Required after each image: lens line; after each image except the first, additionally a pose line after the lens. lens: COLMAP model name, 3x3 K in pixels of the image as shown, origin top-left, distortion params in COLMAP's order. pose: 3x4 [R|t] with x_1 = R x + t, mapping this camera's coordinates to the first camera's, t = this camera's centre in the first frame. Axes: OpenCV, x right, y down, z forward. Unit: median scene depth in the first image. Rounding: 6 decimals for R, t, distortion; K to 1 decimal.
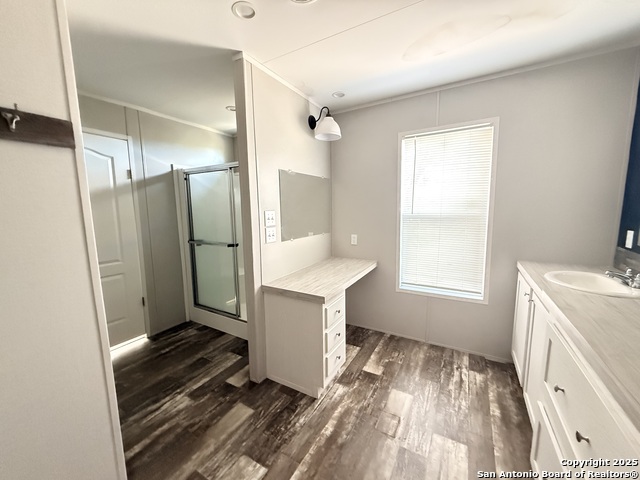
lens RADIAL K [[254.1, 0, 320.0], [0, 254.1, 241.8], [0, 0, 1]] dist [-0.000196, 0.000616]
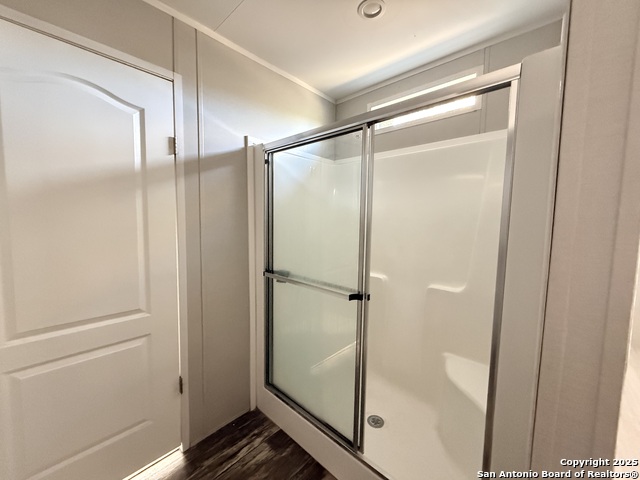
lens RADIAL K [[254.1, 0, 319.3], [0, 254.1, 242.6], [0, 0, 1]] dist [-0.000196, 0.000616]
pose [[0.976218, 0.046770, -0.211686, -0.300772], [-0.055199, 0.997893, -0.034086, -0.058640], [0.209646, 0.044960, 0.976743, 0.505519]]
